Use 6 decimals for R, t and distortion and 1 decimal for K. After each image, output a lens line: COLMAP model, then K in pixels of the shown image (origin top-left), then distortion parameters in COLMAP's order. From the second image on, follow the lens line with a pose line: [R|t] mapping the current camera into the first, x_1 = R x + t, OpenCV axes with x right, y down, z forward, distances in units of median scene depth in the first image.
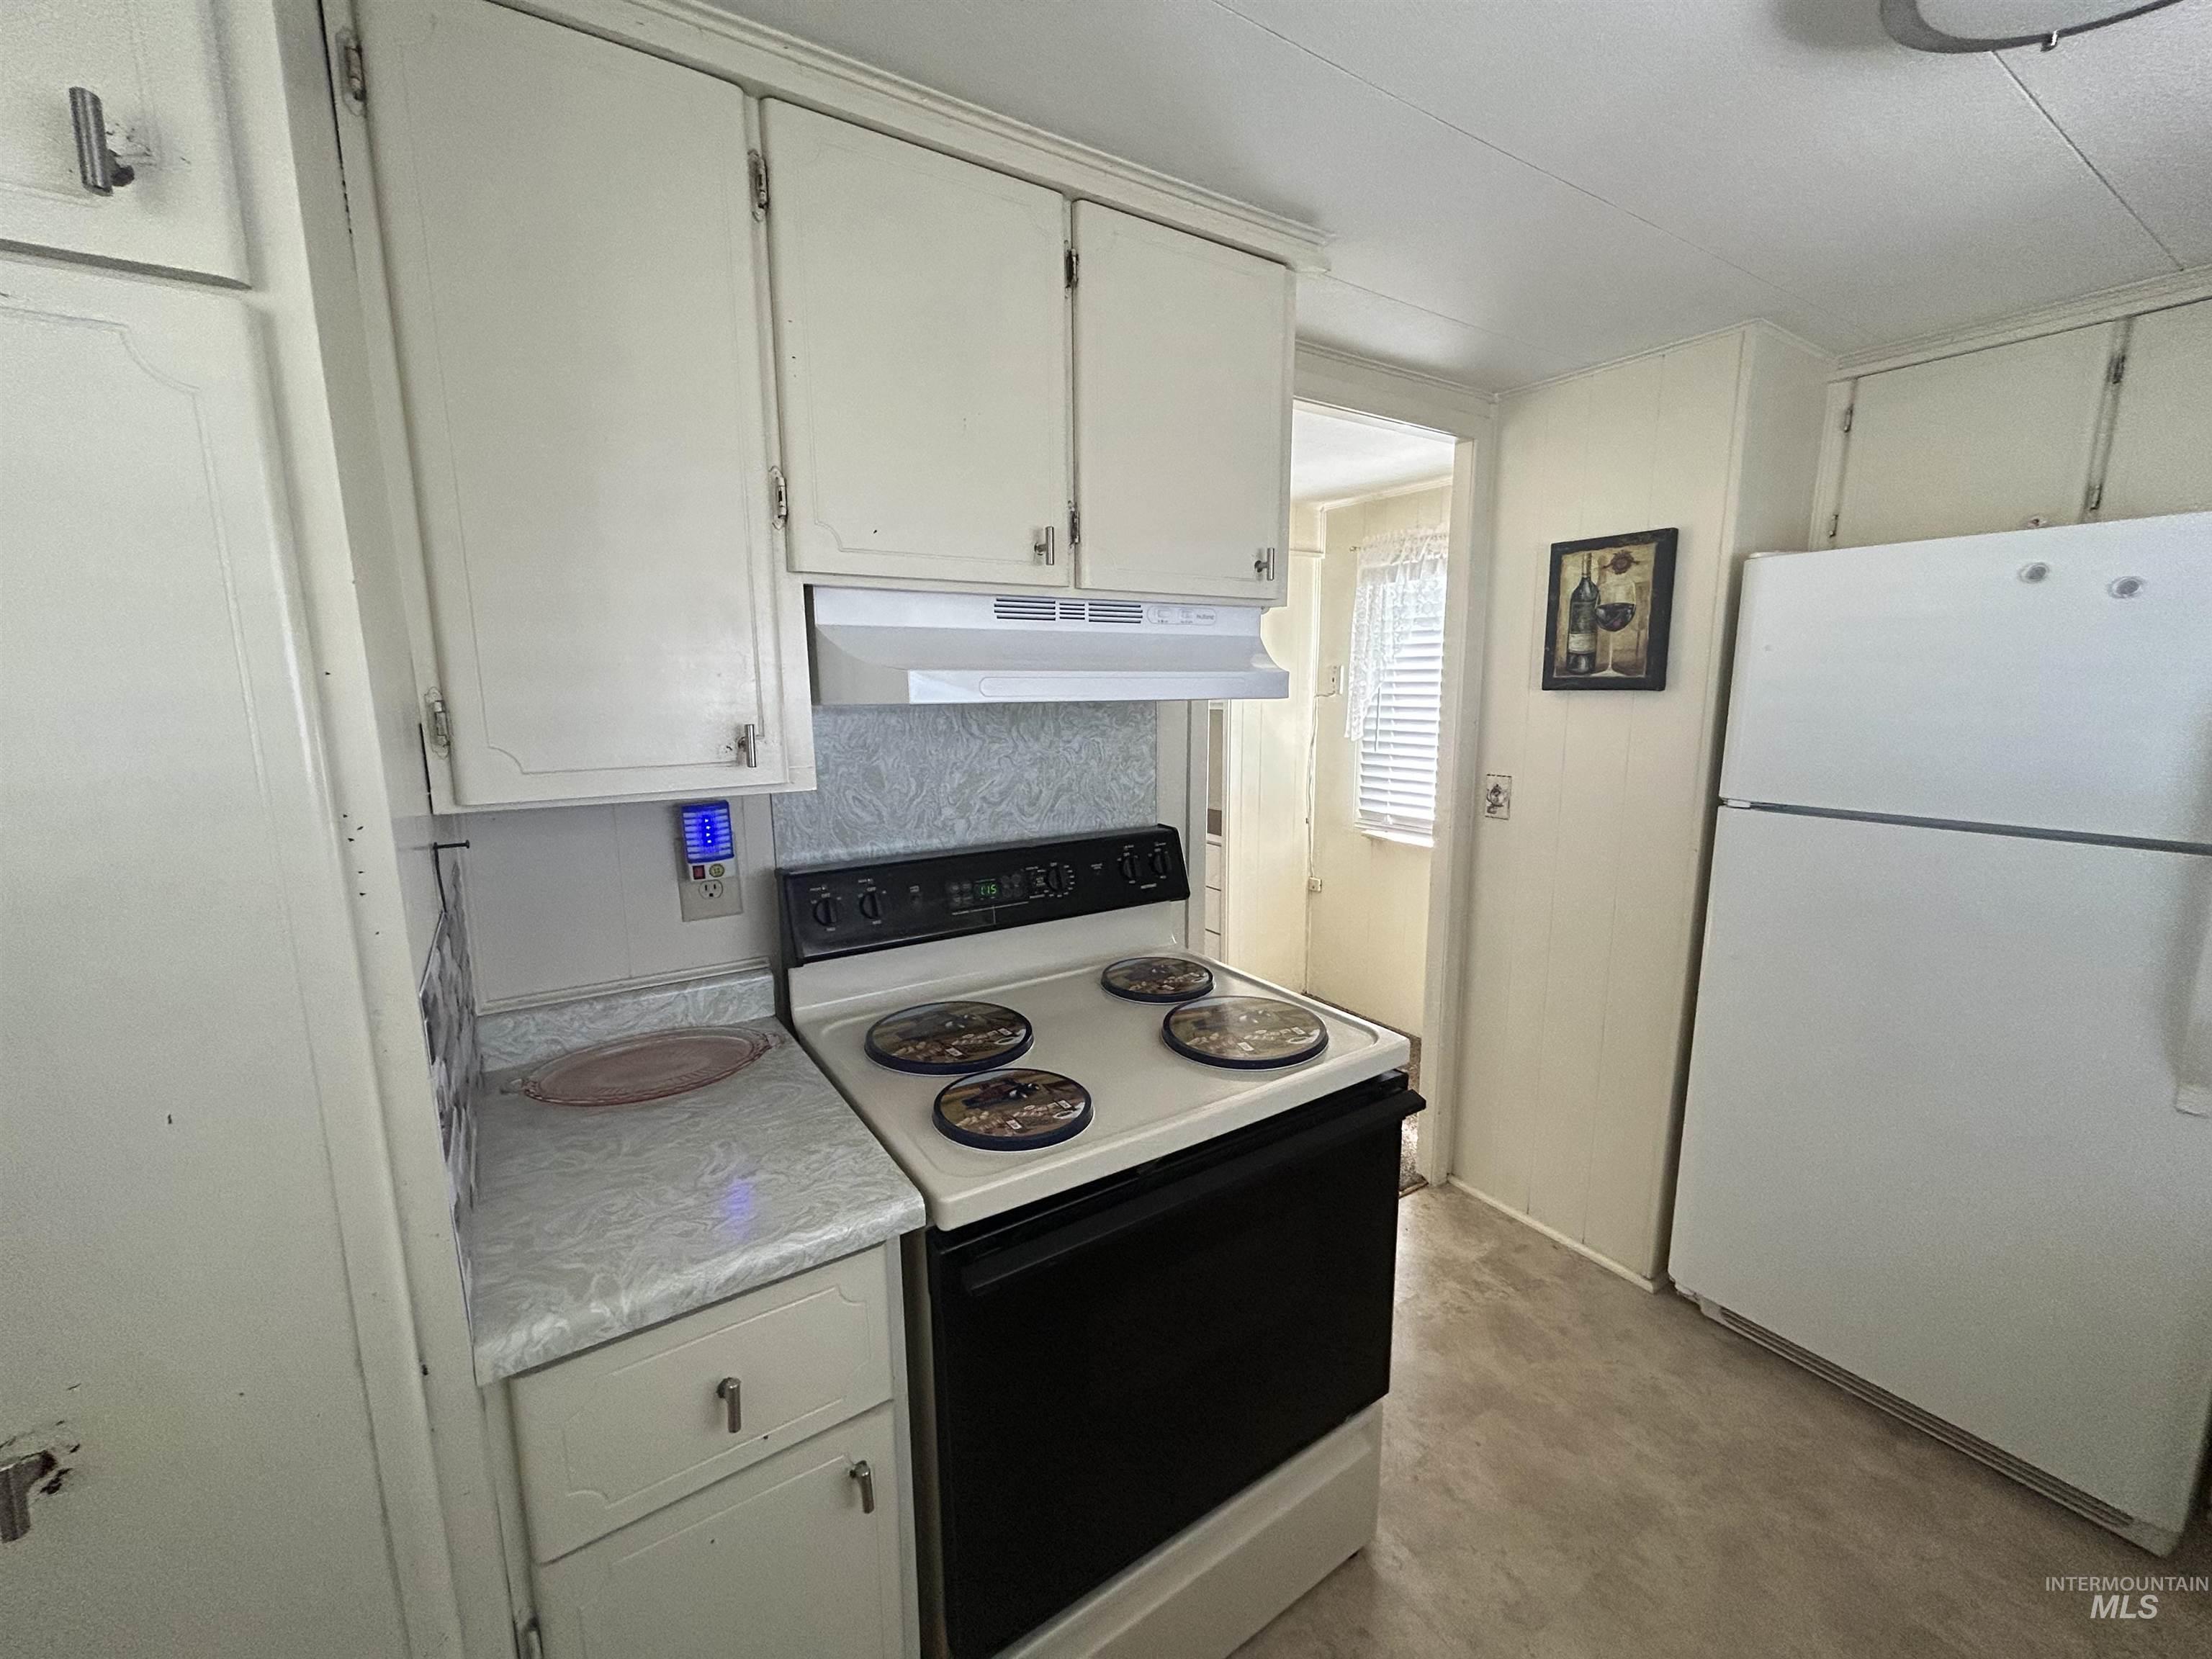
lens RADIAL K [[905.0, 0, 1106.0], [0, 905.0, 829.5], [0, 0, 1]] dist [0.002026, 0.000507]
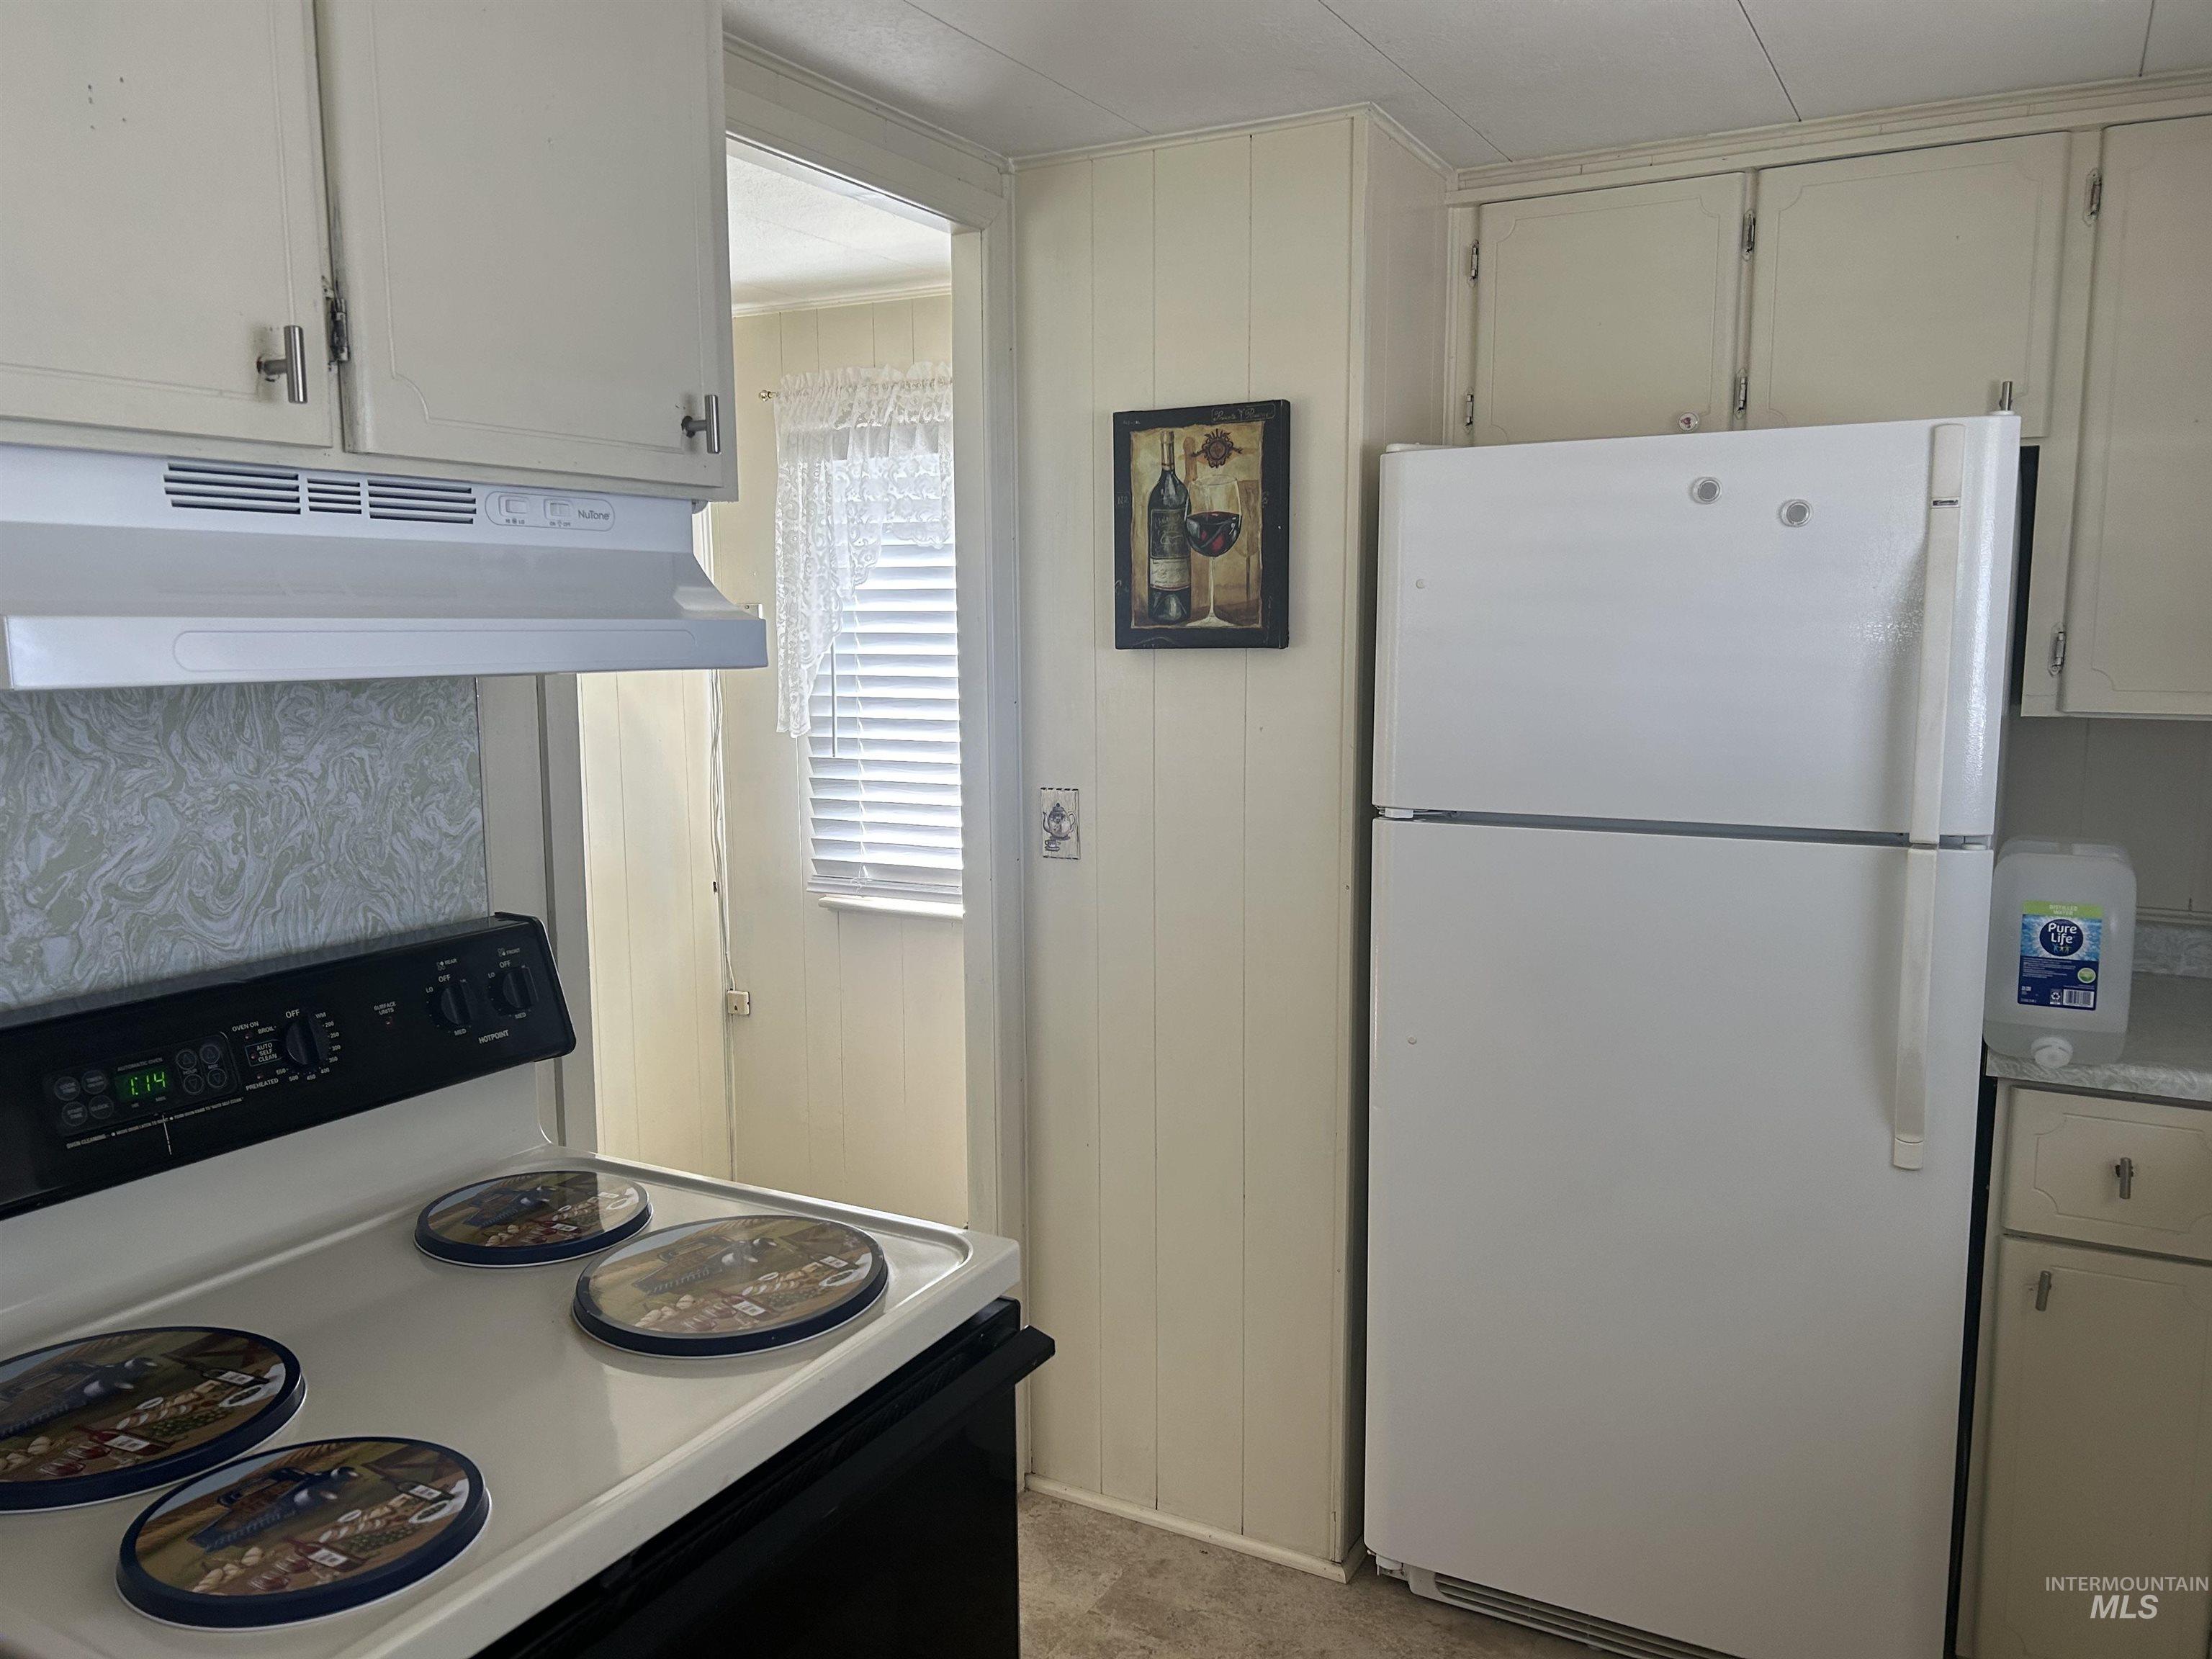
lens RADIAL K [[1664.6, 0, 1117.3], [0, 1664.6, 843.7], [0, 0, 1]] dist [0.093792, -0.147306]
pose [[0.881038, -0.061742, 0.469000, -0.082225], [0.078079, 0.996828, -0.015446, -0.003388], [-0.466558, 0.050227, 0.883063, -0.003167]]
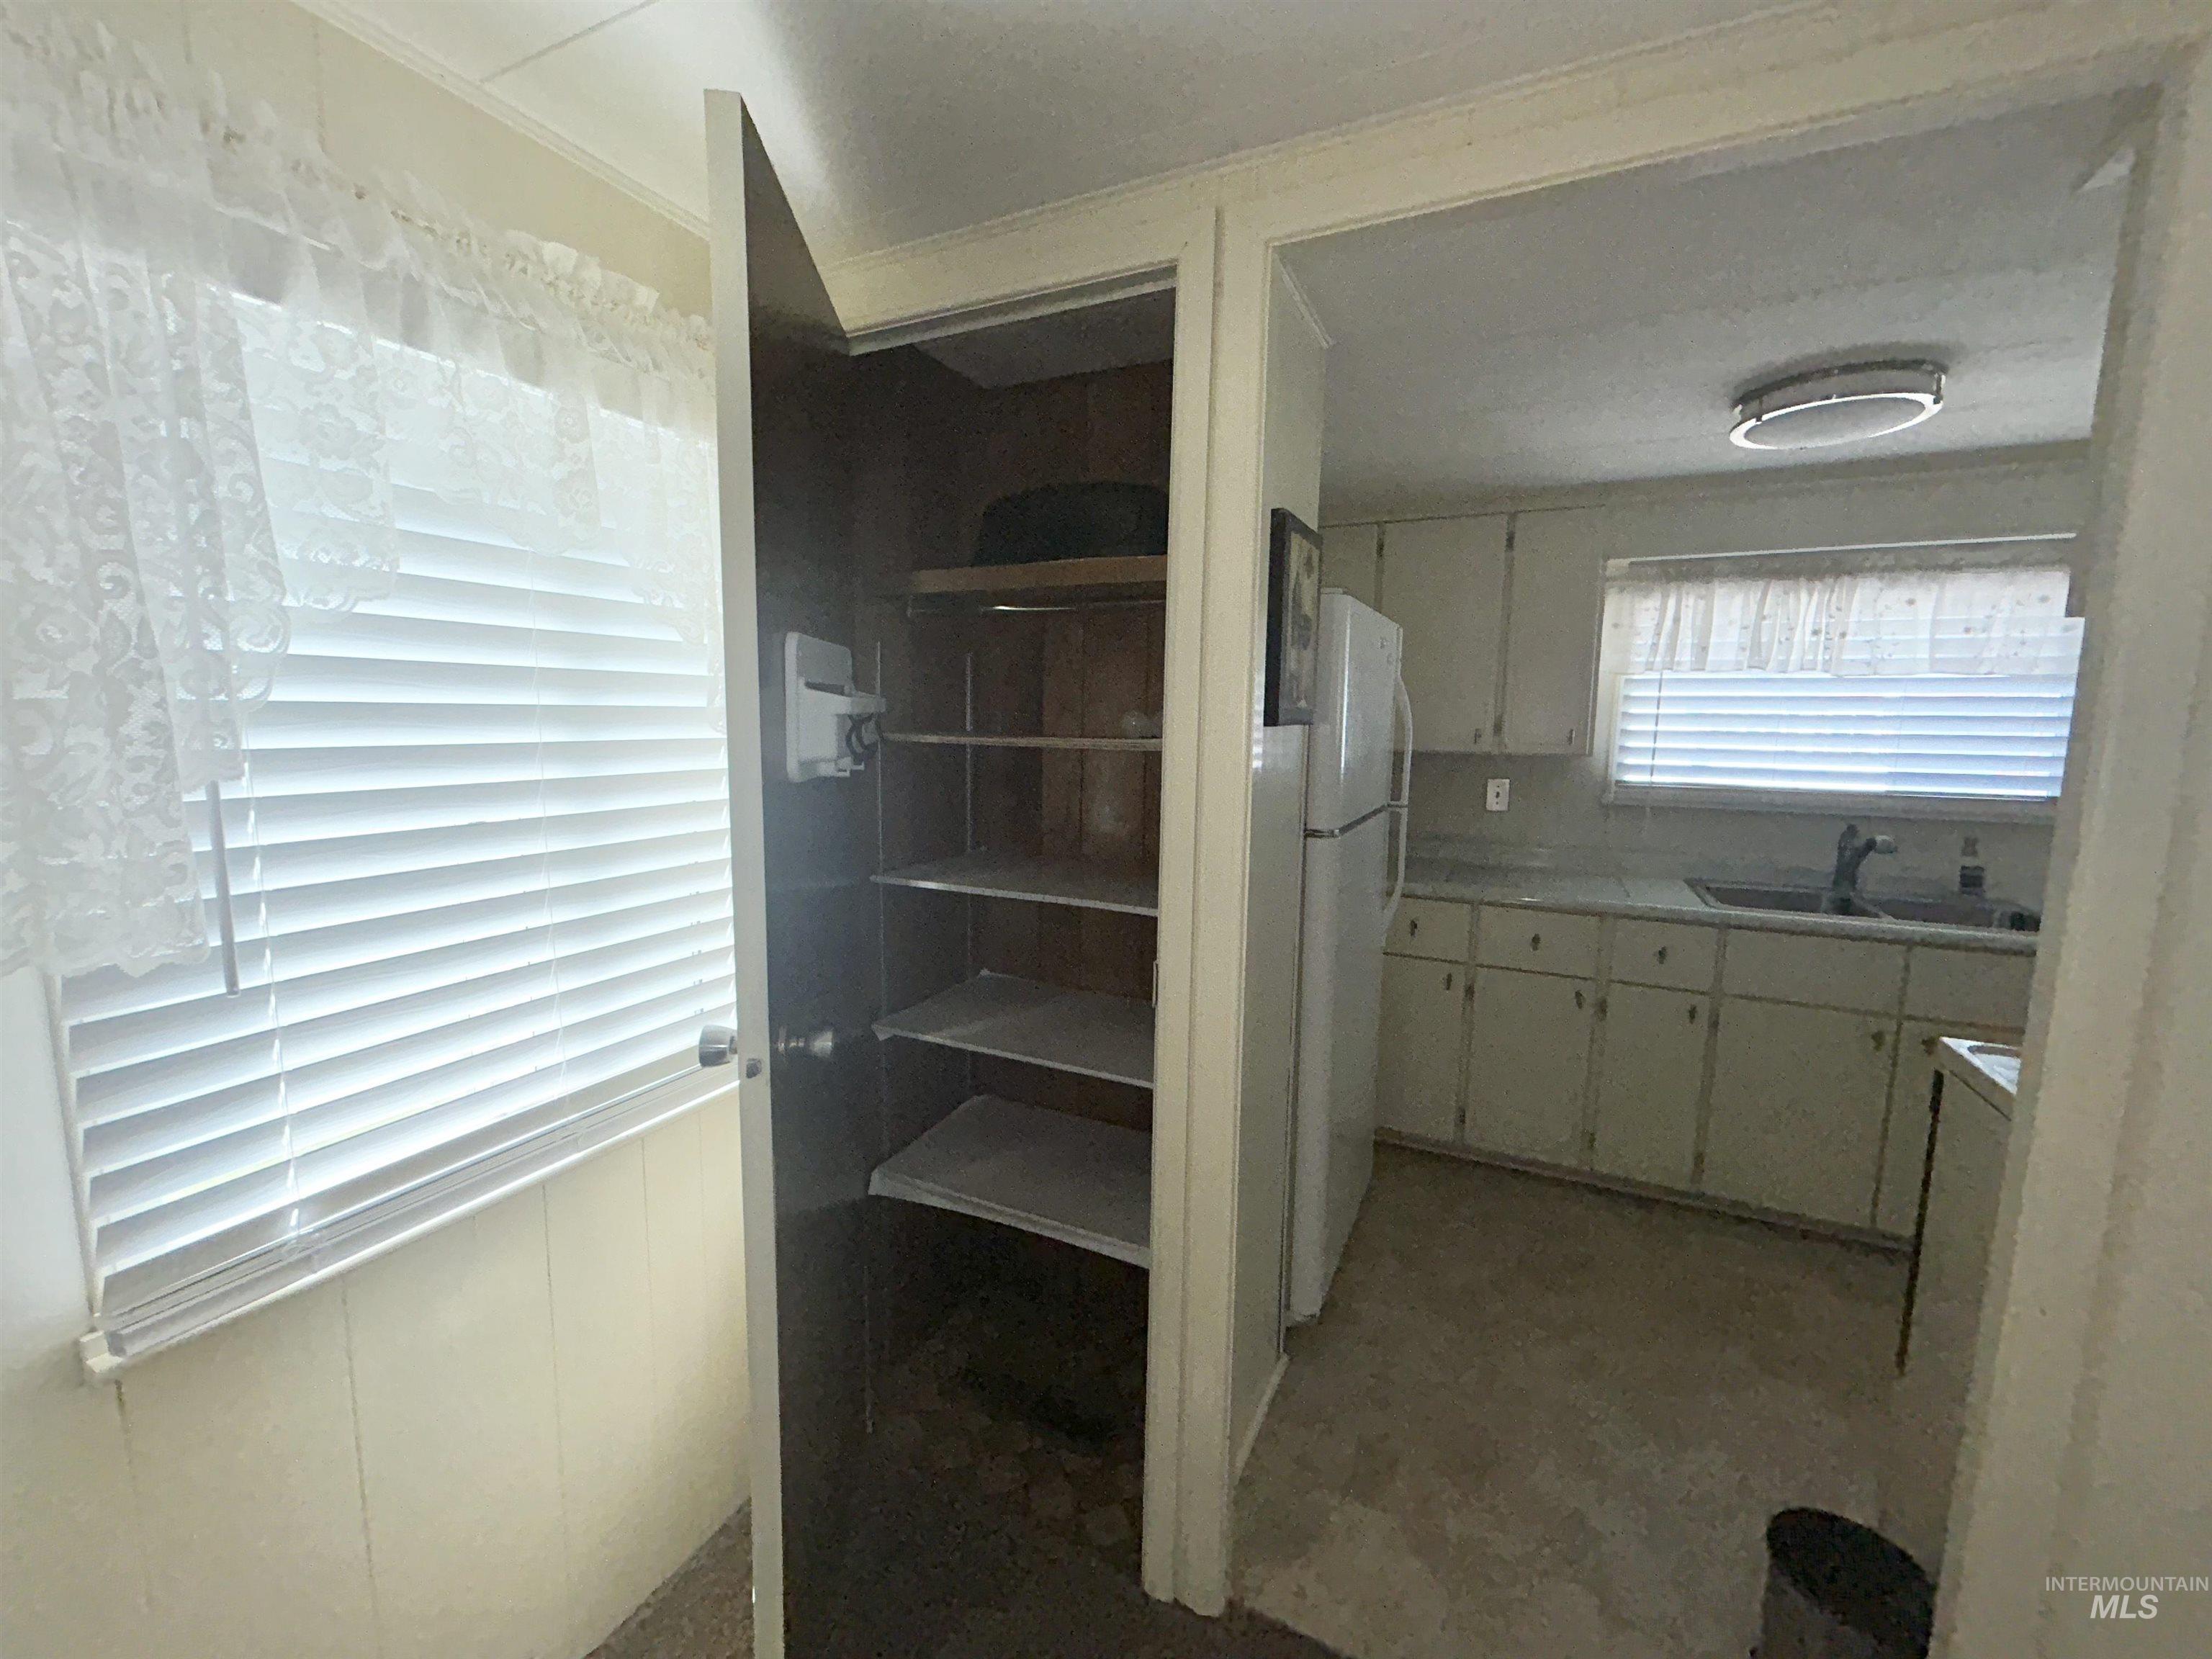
lens RADIAL K [[888.7, 0, 1106.0], [0, 888.7, 829.5], [0, 0, 1]] dist [0.000762, 0.000460]
pose [[-0.516805, -0.108130, 0.849247, -0.035015], [0.132839, 0.969848, 0.204323, -0.308687], [-0.845735, 0.218408, -0.486858, 1.928465]]
